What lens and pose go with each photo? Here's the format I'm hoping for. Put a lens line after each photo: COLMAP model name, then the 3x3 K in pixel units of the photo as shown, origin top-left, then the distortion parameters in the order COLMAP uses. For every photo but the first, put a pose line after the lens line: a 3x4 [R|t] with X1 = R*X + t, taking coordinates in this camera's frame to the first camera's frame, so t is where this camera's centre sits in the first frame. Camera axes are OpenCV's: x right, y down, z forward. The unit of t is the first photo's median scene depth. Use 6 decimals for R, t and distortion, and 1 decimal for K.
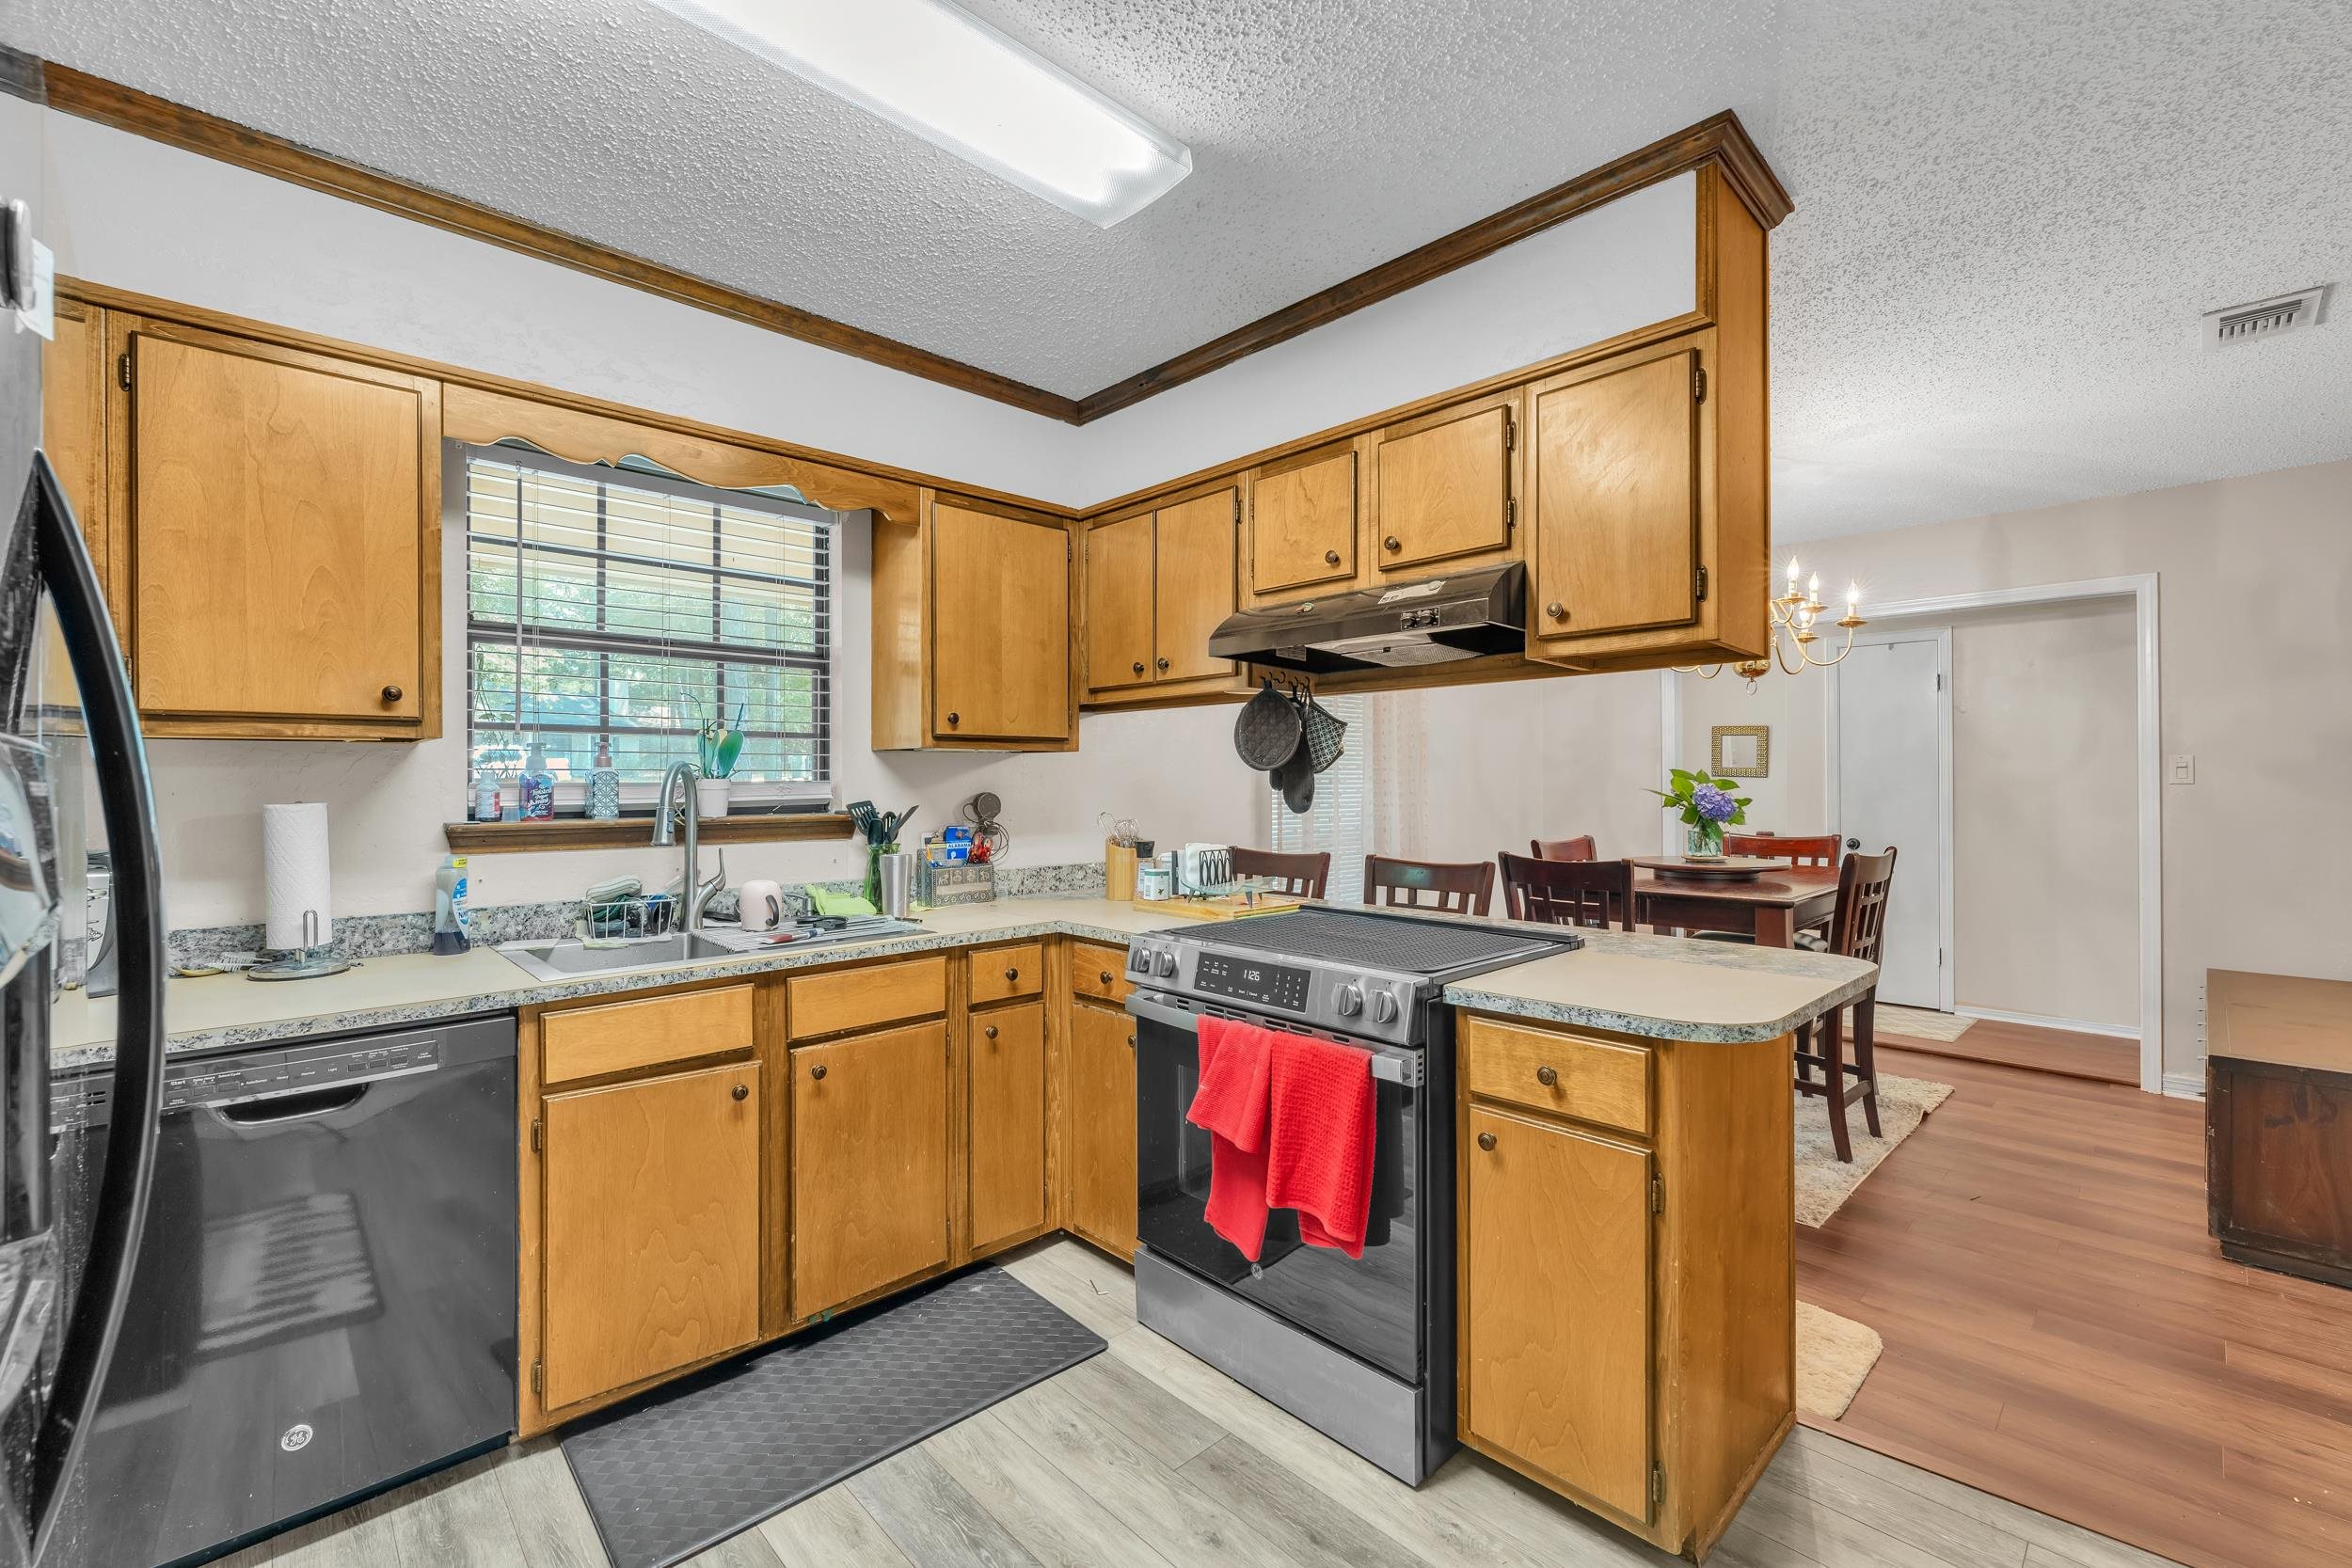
lens RADIAL K [[952.3, 0, 1209.7], [0, 952.3, 786.5], [0, 0, 1]] dist [0.000888, 0.000020]
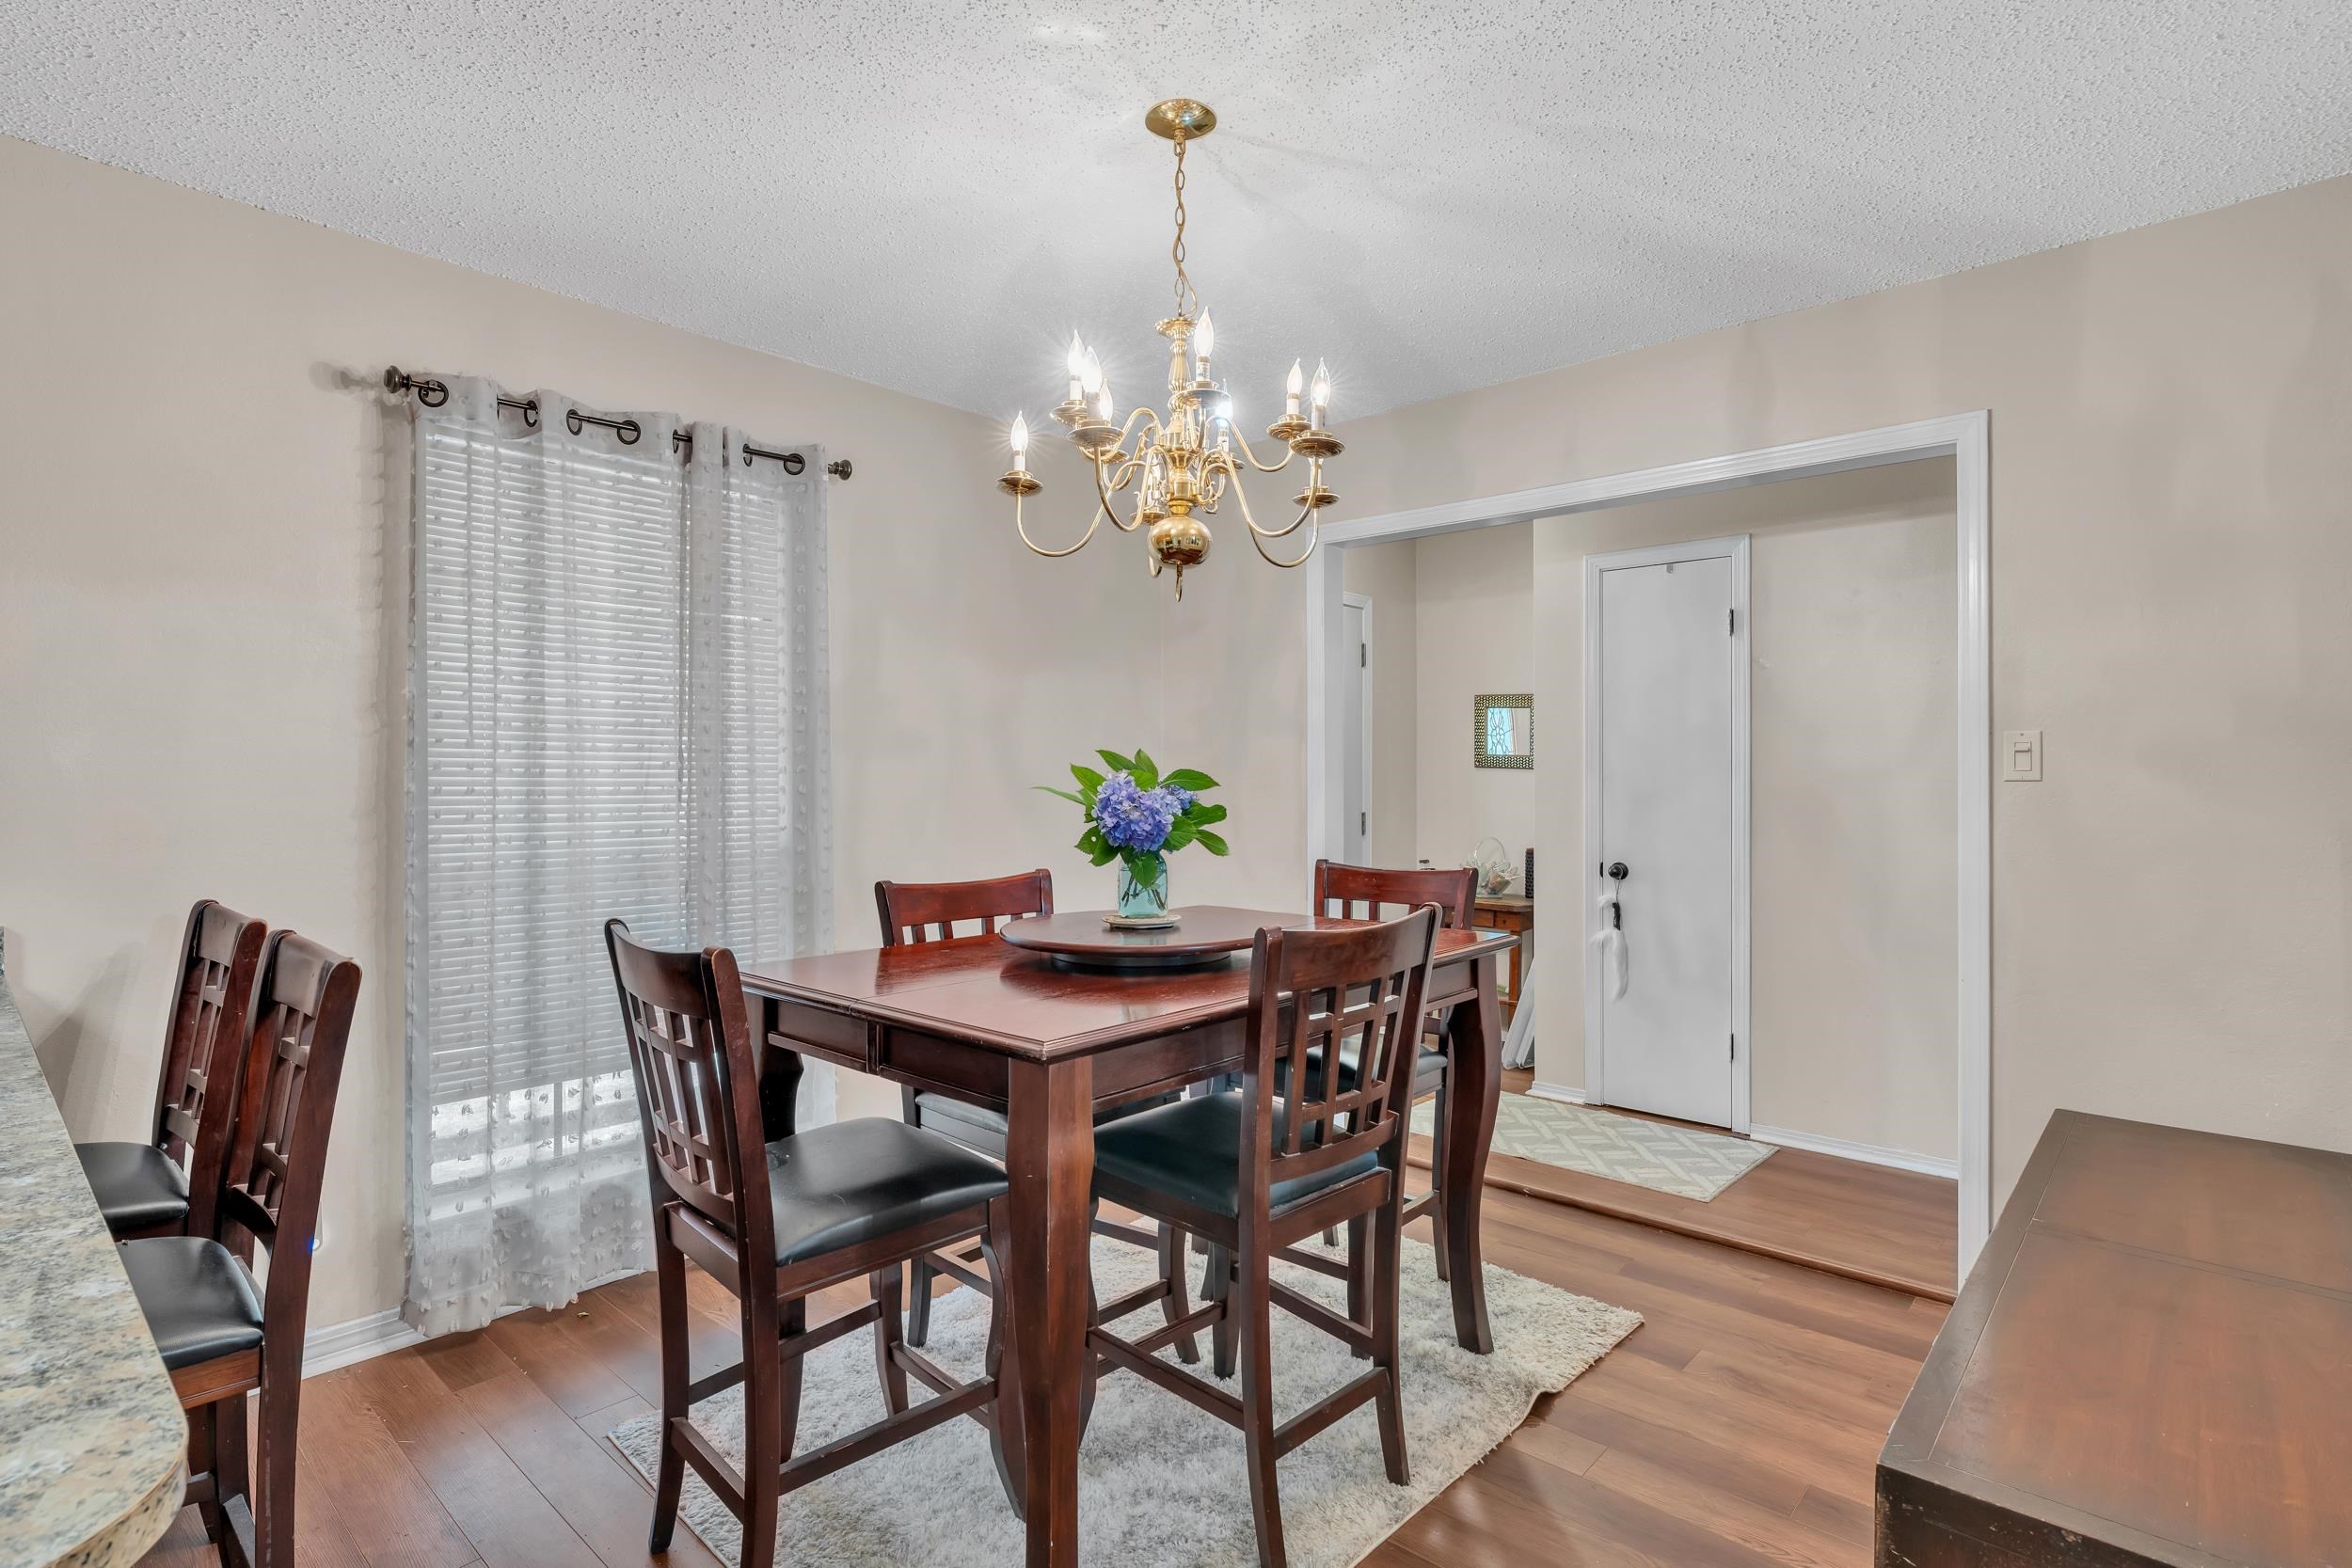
lens RADIAL K [[1126.0, 0, 1183.3], [0, 1126.0, 786.4], [0, 0, 1]] dist [0.007749, 0.000173]
pose [[0.998367, 0.002045, 0.057094, 0.468512], [-0.002390, 0.999979, 0.005974, -0.001988], [-0.057081, -0.006101, 0.998351, 0.344957]]
